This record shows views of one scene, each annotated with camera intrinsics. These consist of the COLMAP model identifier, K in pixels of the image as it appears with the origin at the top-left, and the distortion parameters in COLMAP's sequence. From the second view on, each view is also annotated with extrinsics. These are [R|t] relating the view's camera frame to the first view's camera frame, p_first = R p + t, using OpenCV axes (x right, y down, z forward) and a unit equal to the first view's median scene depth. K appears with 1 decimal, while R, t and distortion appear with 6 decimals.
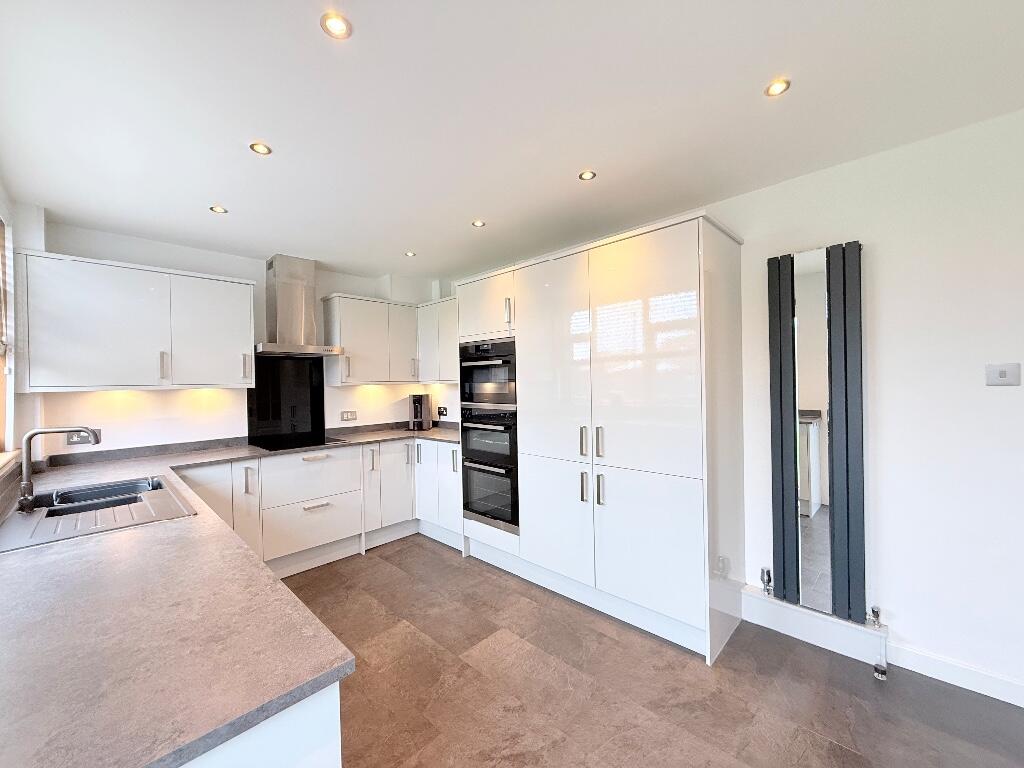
lens RADIAL K [[406.2, 0, 509.8], [0, 406.2, 384.9], [0, 0, 1]] dist [-0.000125, -0.000107]
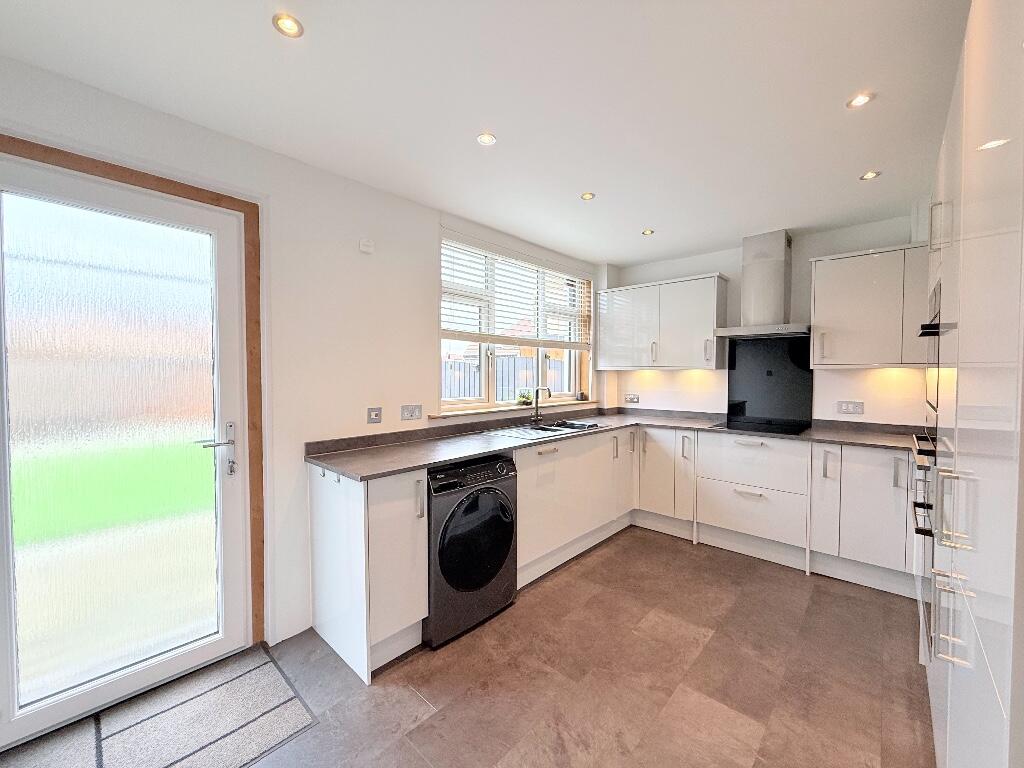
lens RADIAL K [[406.2, 0, 509.8], [0, 406.2, 384.9], [0, 0, 1]] dist [-0.000125, -0.000107]
pose [[0.022559, 0.051171, -0.998435, 0.535849], [-0.007909, 0.998667, 0.051004, -0.003164], [0.999714, 0.006746, 0.022934, 0.475607]]
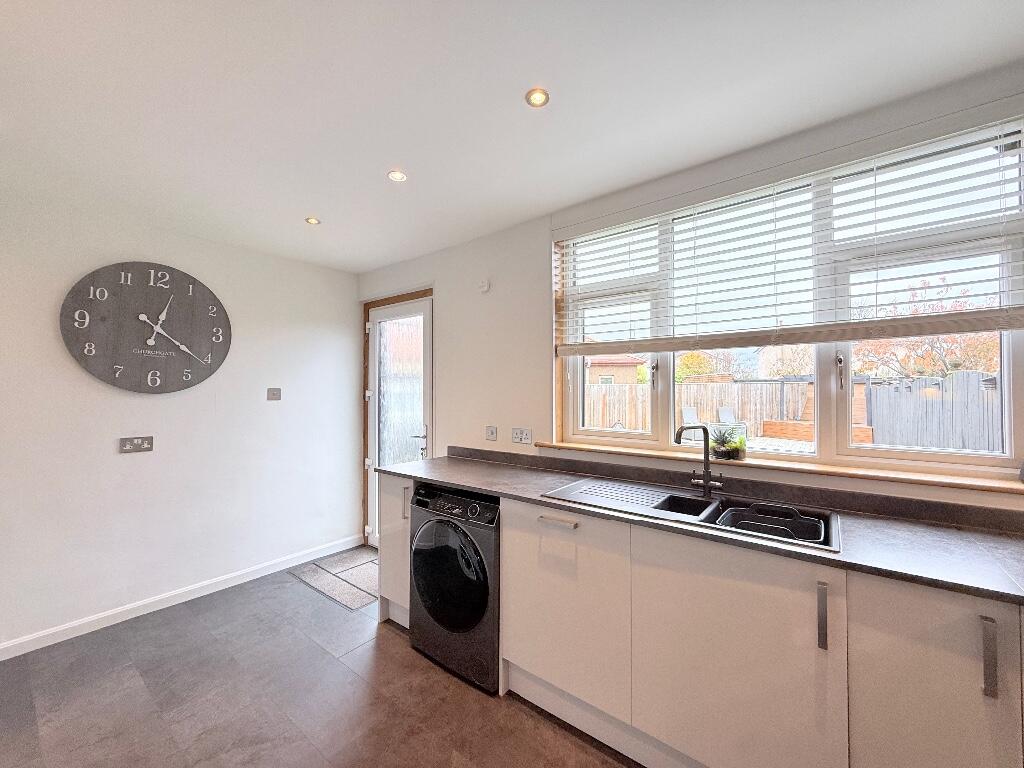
lens RADIAL K [[406.2, 0, 509.8], [0, 406.2, 384.9], [0, 0, 1]] dist [-0.000125, -0.000107]
pose [[-0.993603, 0.024328, -0.110282, -0.305157], [0.024757, 0.999690, -0.002531, -0.004212], [0.110187, -0.005245, -0.993897, 1.207050]]
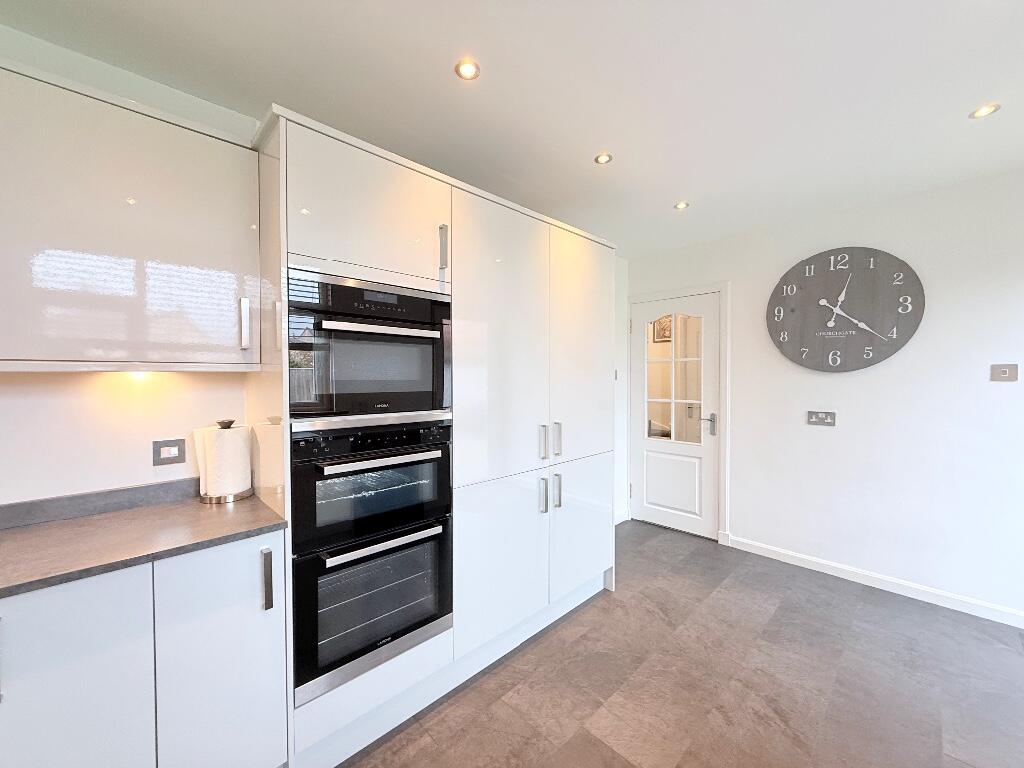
lens RADIAL K [[403.6, 0, 512.0], [0, 403.6, 384.0], [0, 0, 1]] dist [0.001191, 0.000260]
pose [[0.027825, 0.004403, 0.999603, -0.607904], [0.012811, 0.999907, -0.004761, 0.016886], [-0.999531, 0.012938, 0.027766, 0.939983]]
